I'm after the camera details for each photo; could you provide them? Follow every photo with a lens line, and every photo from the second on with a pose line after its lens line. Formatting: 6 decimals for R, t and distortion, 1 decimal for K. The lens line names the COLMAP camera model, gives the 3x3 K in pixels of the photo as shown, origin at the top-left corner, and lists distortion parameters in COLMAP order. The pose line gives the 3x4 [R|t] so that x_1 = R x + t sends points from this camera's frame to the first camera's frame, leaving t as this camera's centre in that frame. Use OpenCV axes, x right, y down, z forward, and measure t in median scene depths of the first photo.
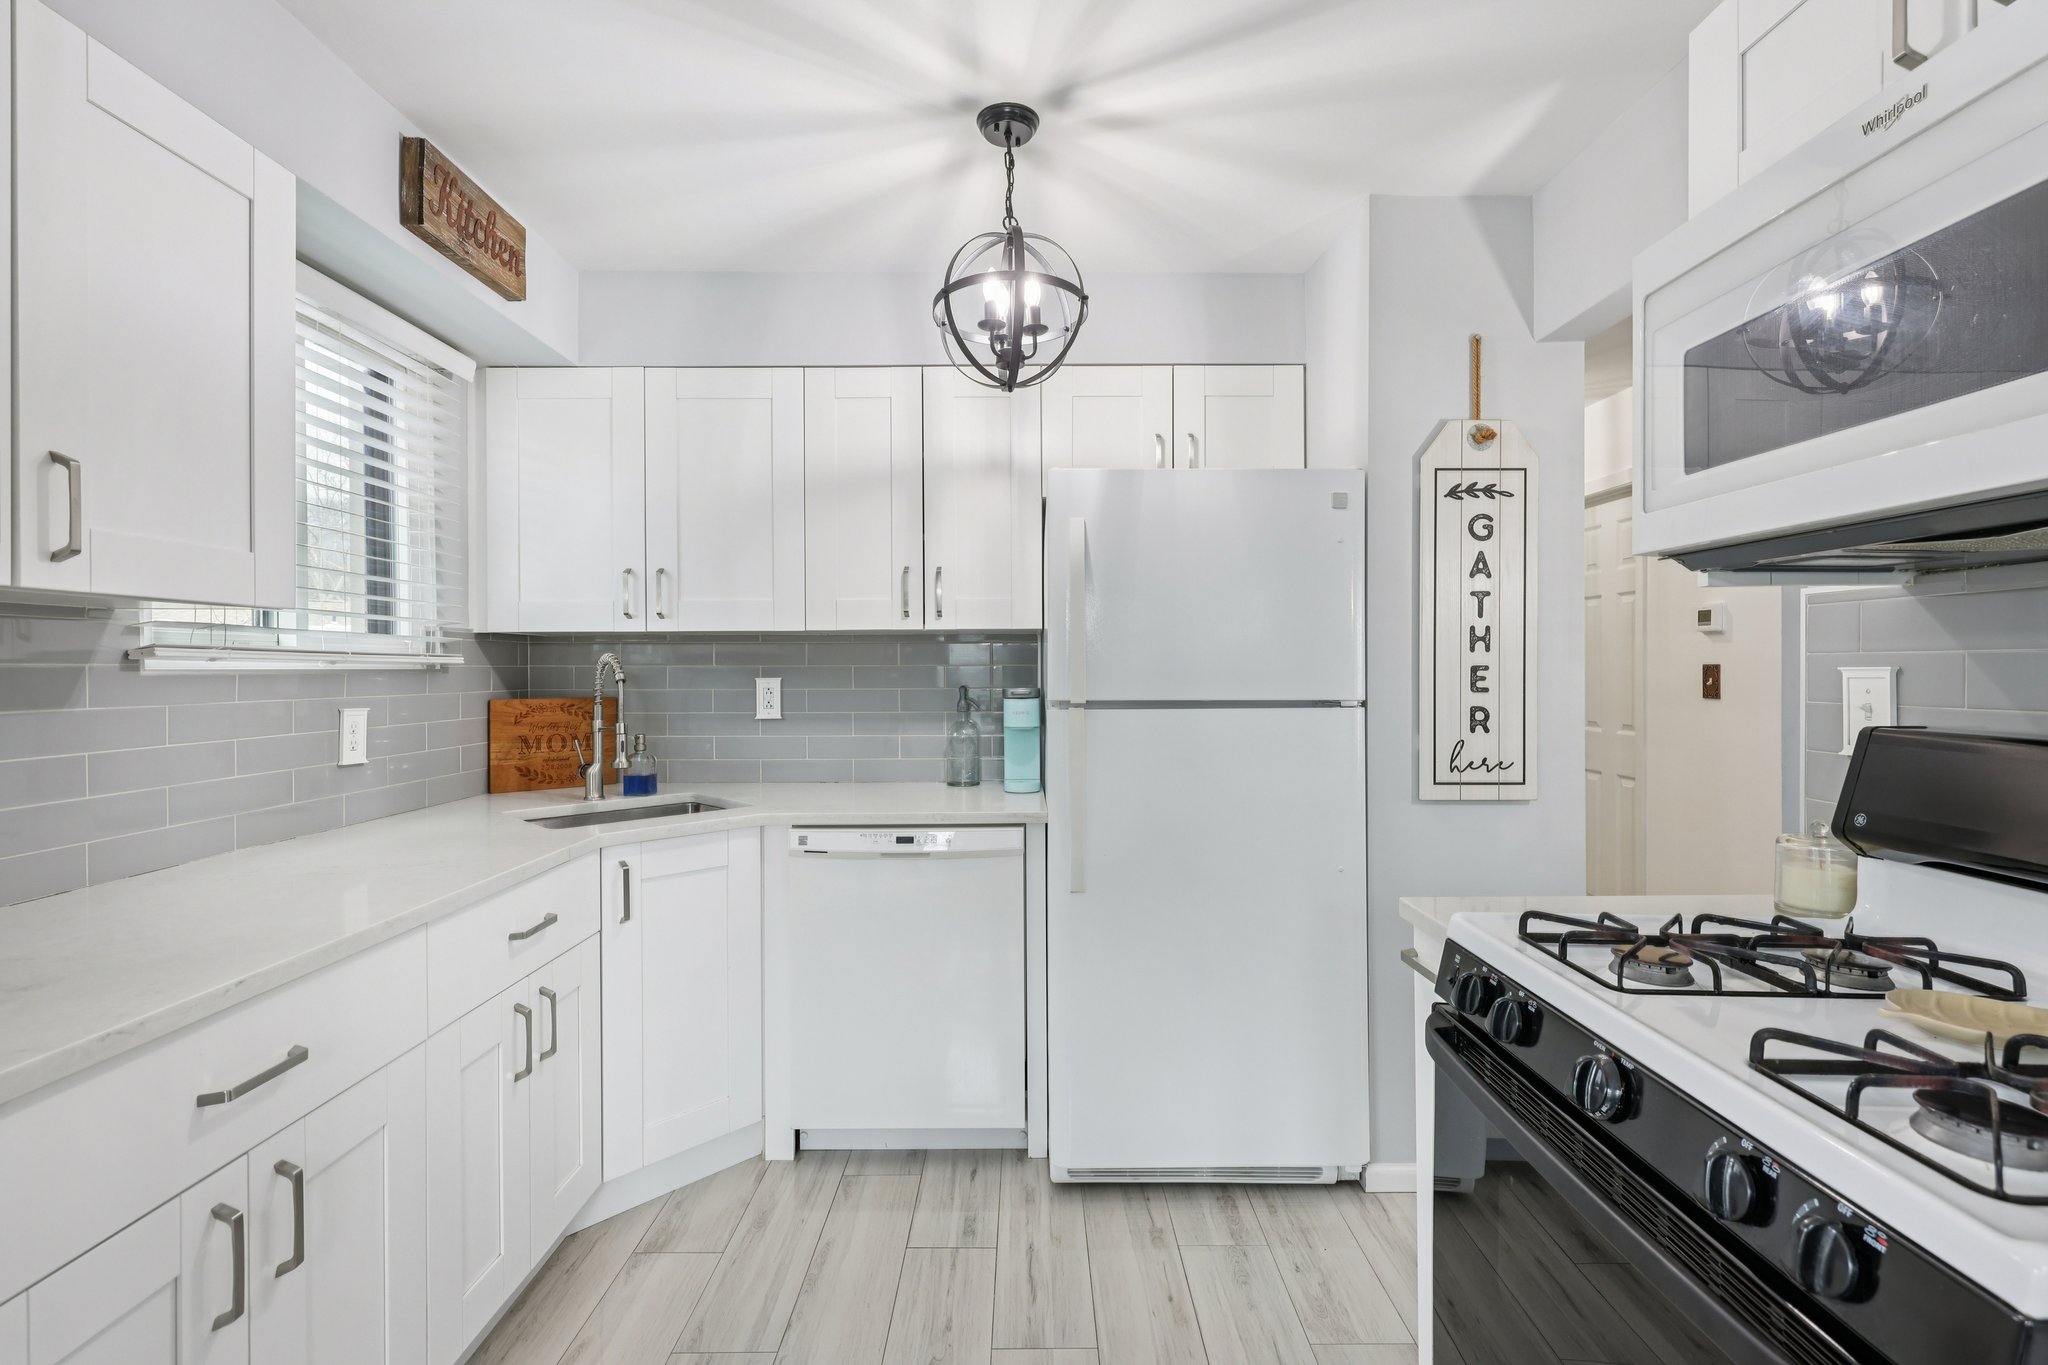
lens RADIAL K [[929.8, 0, 1033.3], [0, 929.8, 673.4], [0, 0, 1]] dist [0.000474, -0.000061]
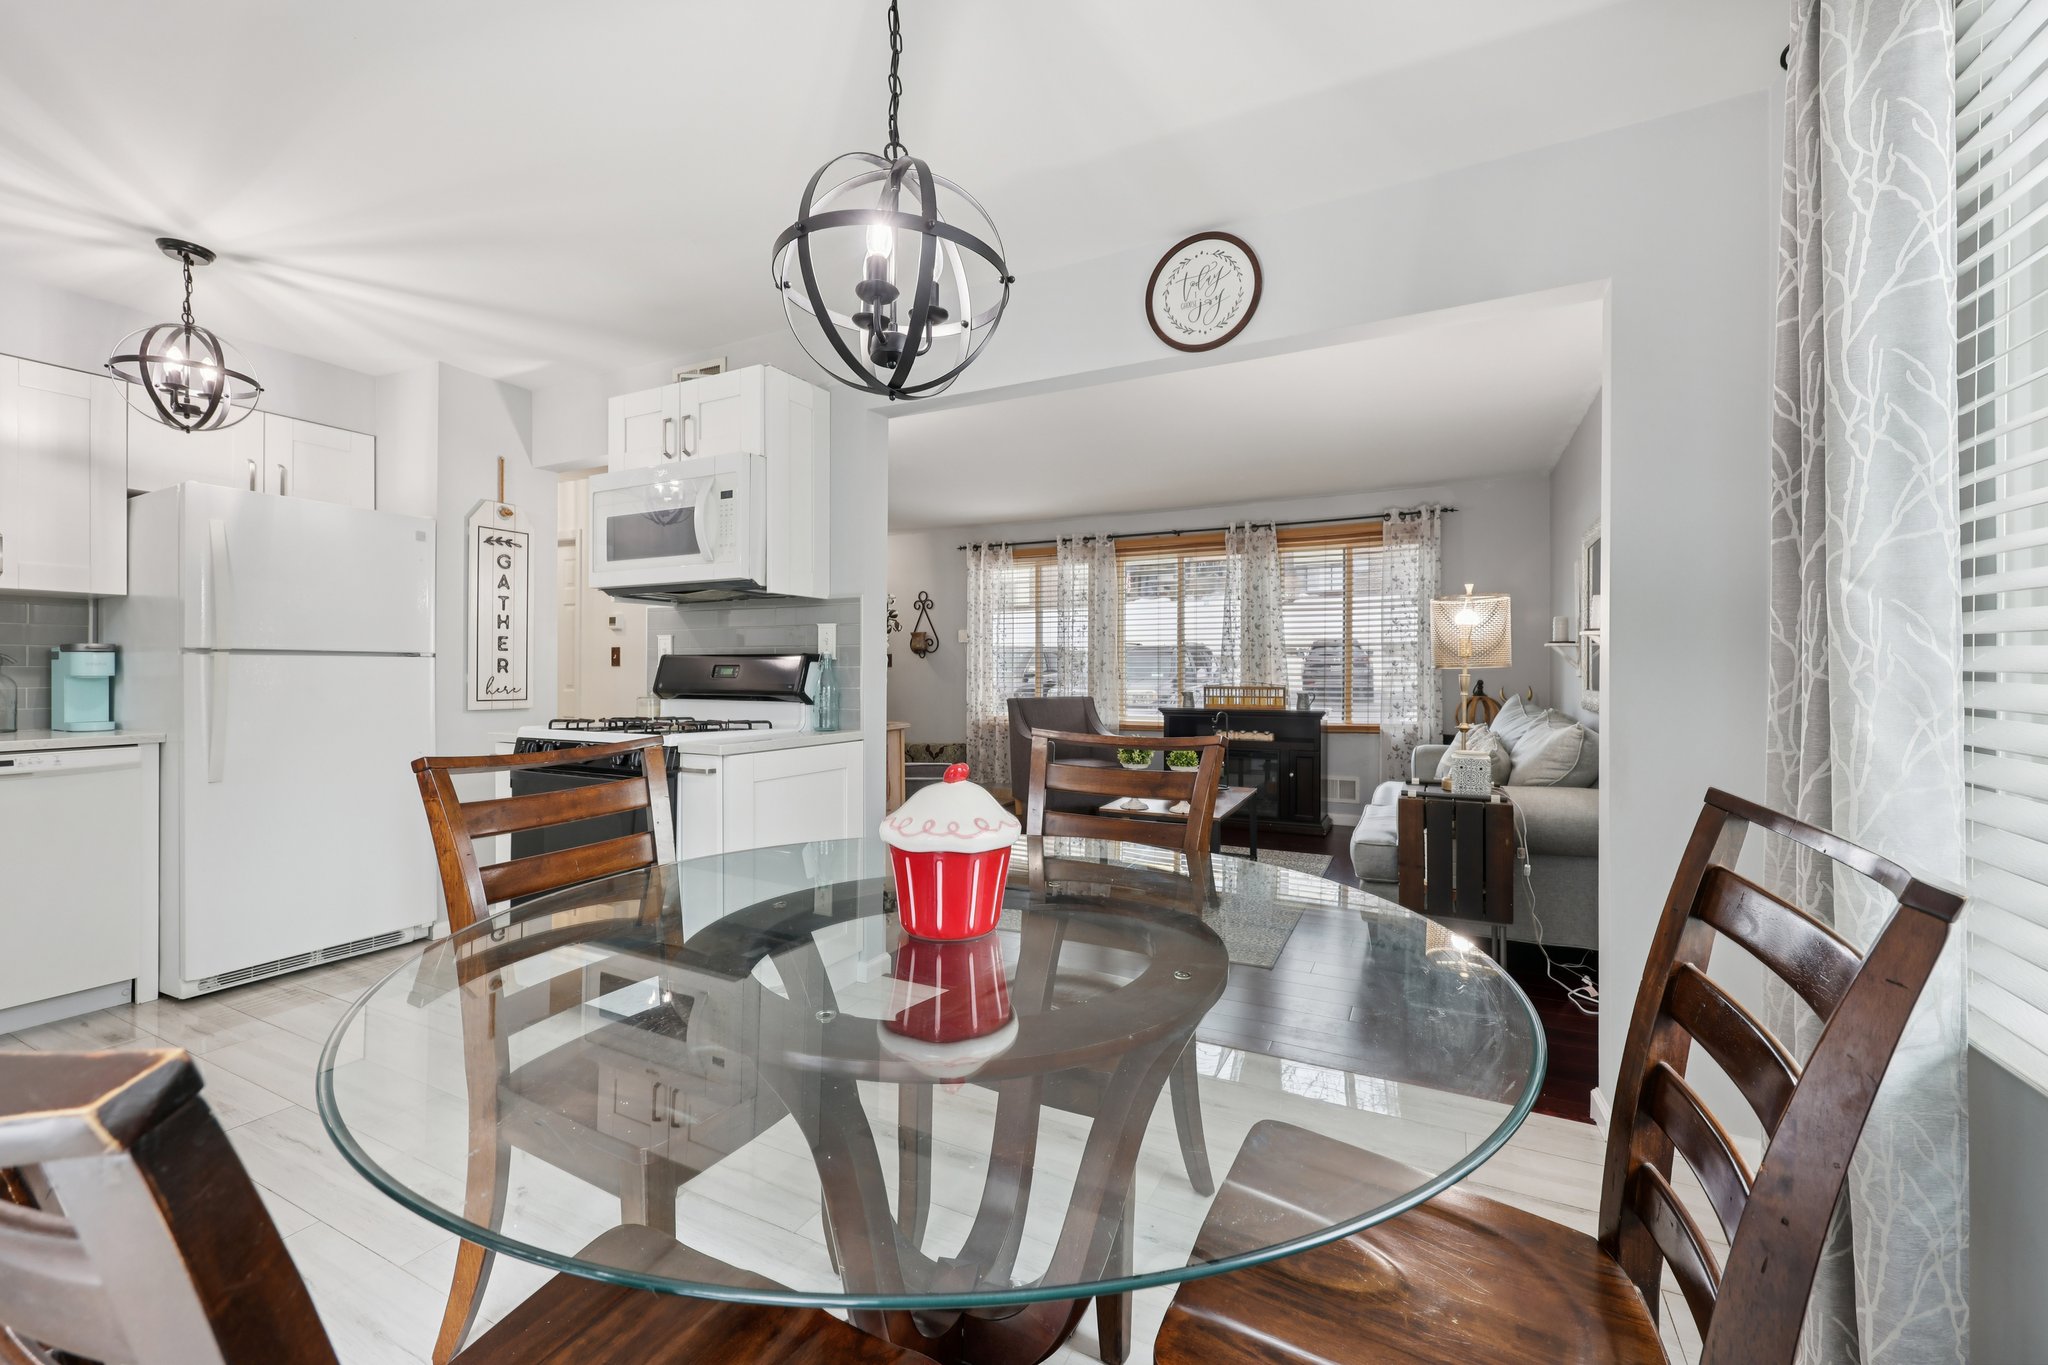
lens RADIAL K [[825.6, 0, 1019.3], [0, 825.6, 670.1], [0, 0, 1]] dist [0.003377, 0.000239]
pose [[0.467786, 0.006141, 0.883820, -0.492092], [-0.000743, 0.999978, -0.006555, 0.068979], [-0.883841, 0.002410, 0.467781, -0.676001]]
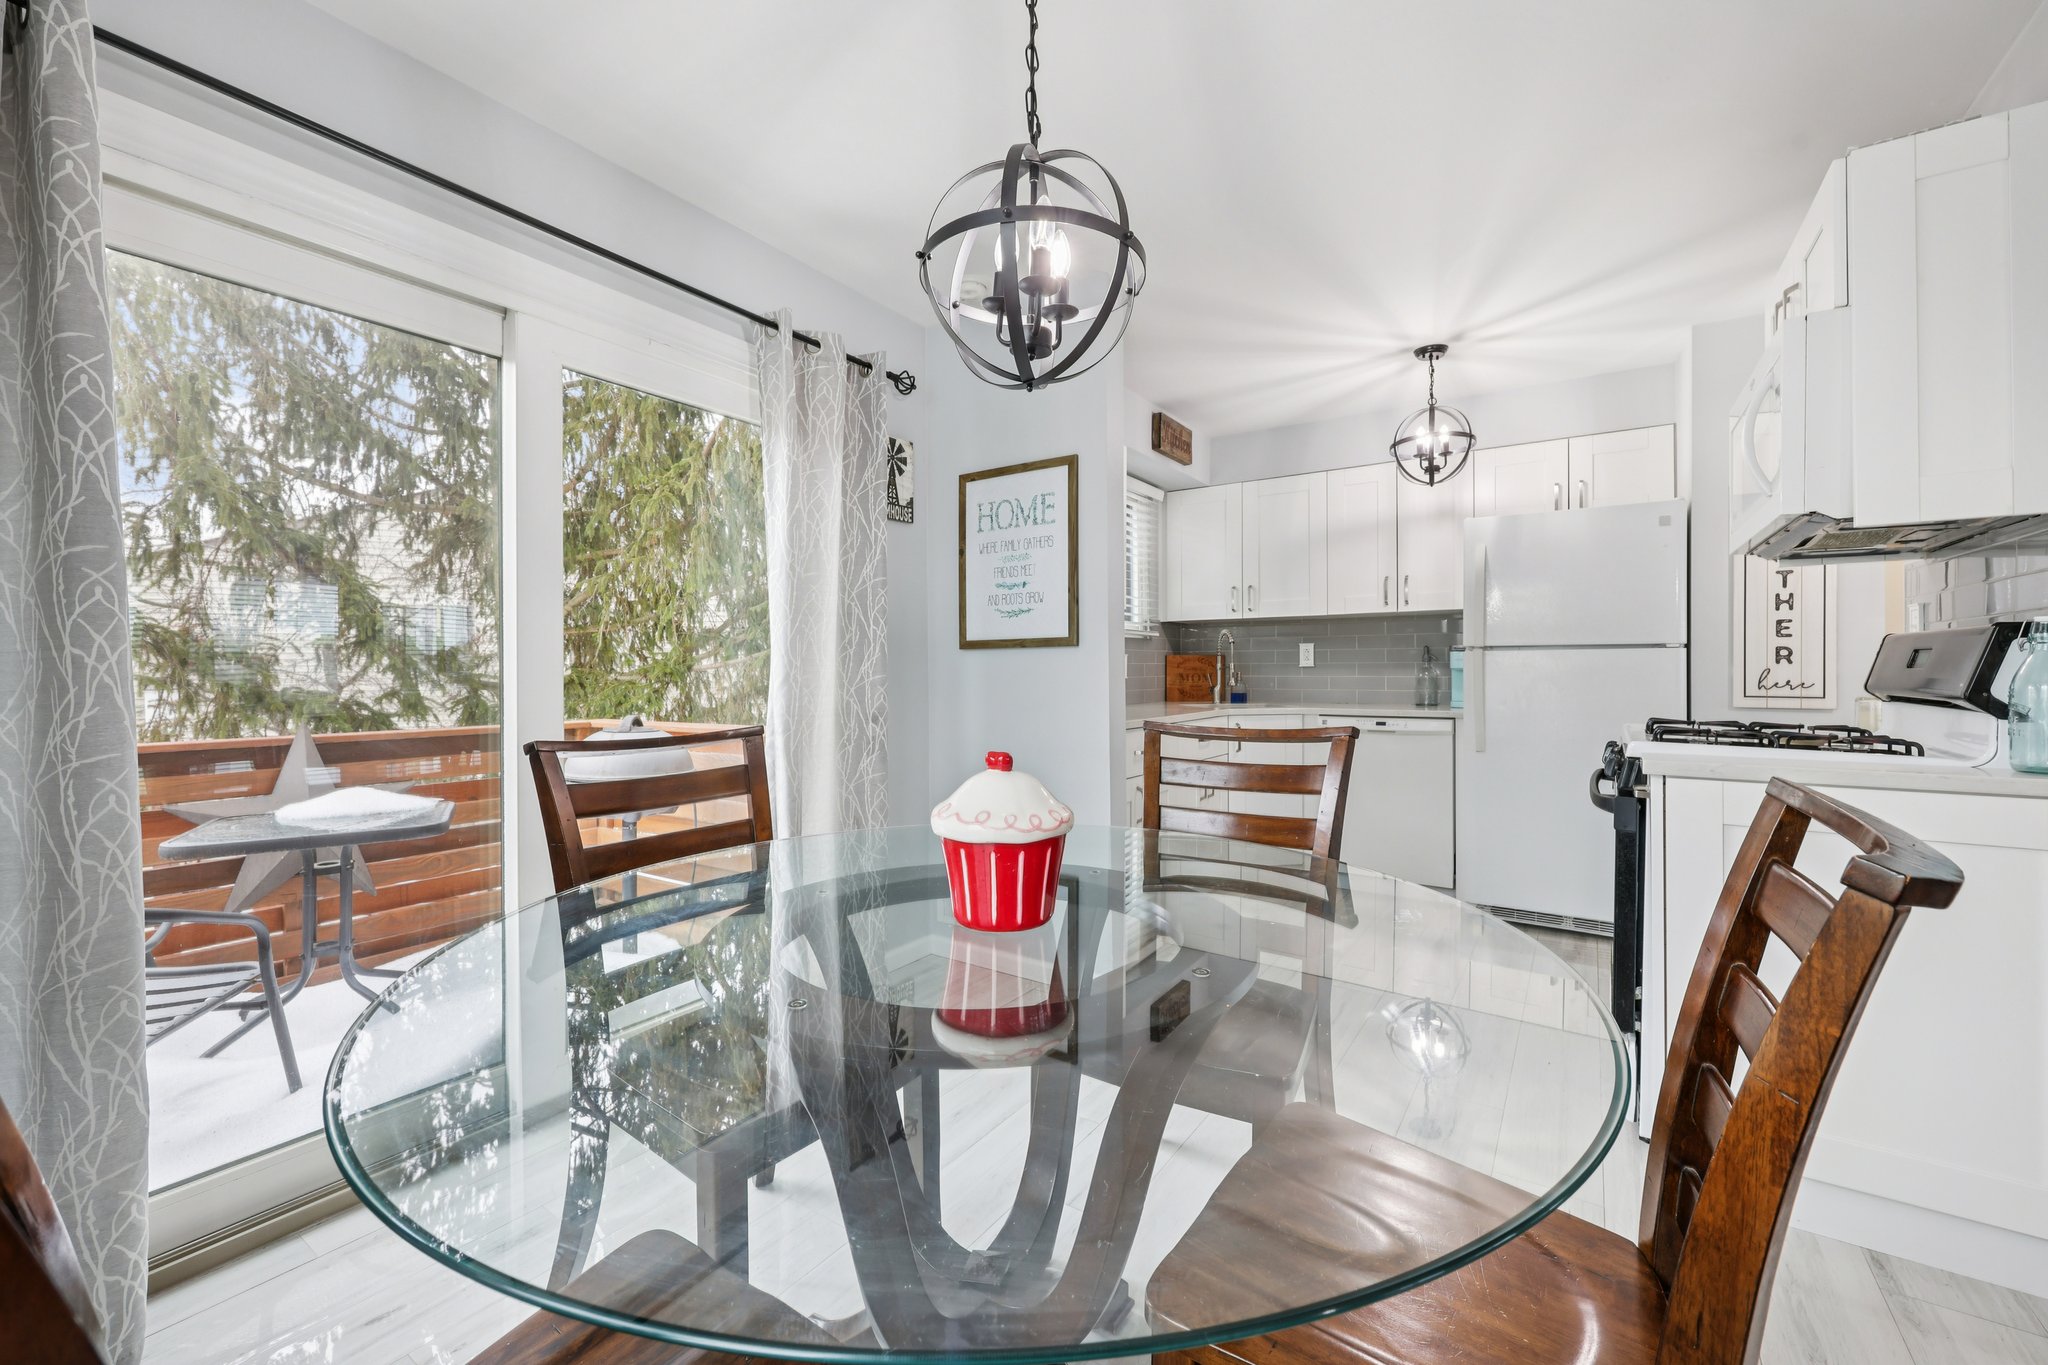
lens RADIAL K [[825.6, 0, 1024.8], [0, 825.6, 669.8], [0, 0, 1]] dist [0.003377, 0.000239]
pose [[0.822568, 0.001839, -0.568664, 0.229627], [-0.002639, 0.999996, -0.000584, 0.077840], [0.568661, 0.001981, 0.822570, -0.815309]]
